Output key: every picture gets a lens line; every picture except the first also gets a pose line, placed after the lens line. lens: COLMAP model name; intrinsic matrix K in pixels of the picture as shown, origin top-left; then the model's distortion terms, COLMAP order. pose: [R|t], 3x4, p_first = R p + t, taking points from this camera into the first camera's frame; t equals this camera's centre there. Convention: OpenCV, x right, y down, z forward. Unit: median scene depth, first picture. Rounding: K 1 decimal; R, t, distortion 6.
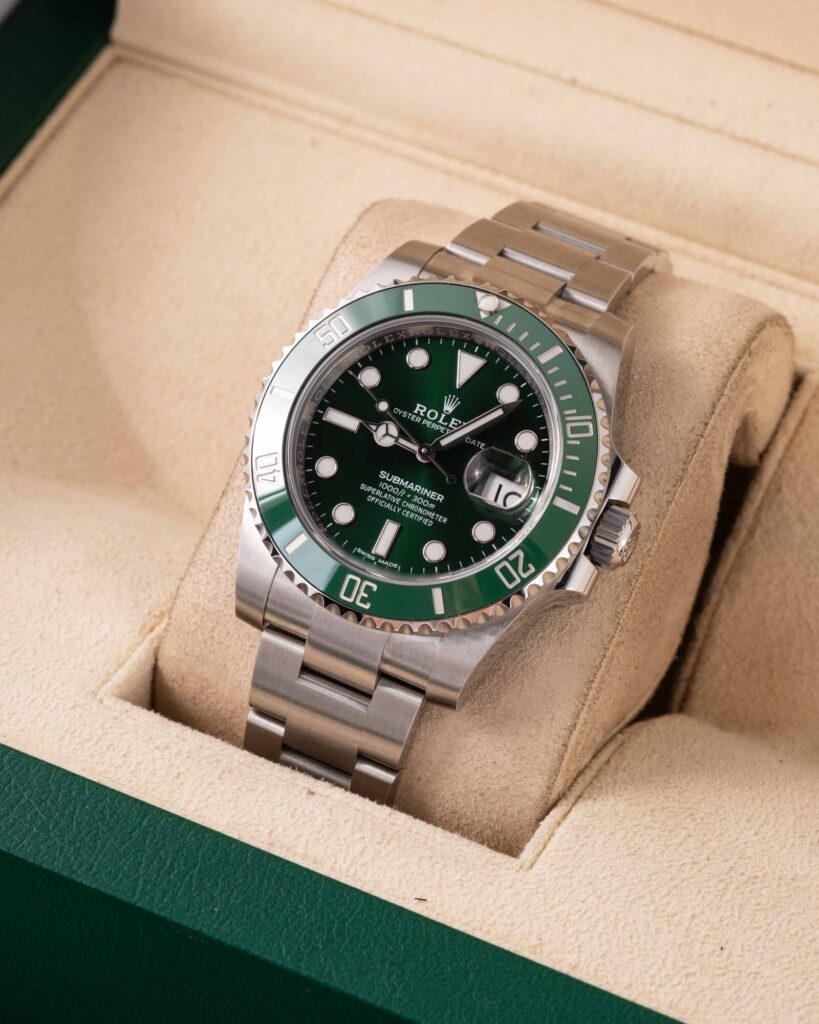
lens RADIAL K [[4490.6, 0, 409.5], [0, 4490.6, 512.0], [0, 0, 1]] dist [0.172189, -0.456241]
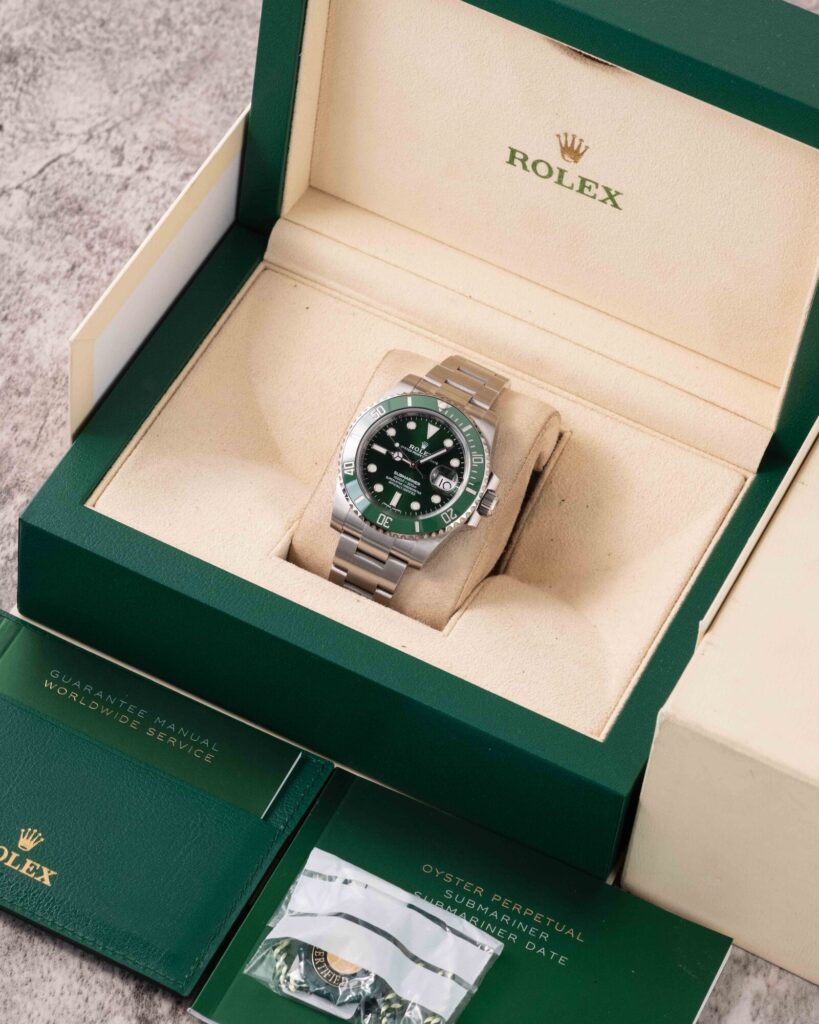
lens RADIAL K [[4490.6, 0, 409.5], [0, 4490.6, 512.0], [0, 0, 1]] dist [0.172189, -0.456241]
pose [[0.993643, 0.055658, 0.097860, -0.234718], [-0.061039, 0.996733, 0.052885, -0.115987], [-0.094597, -0.058522, 0.993794, -1.420991]]
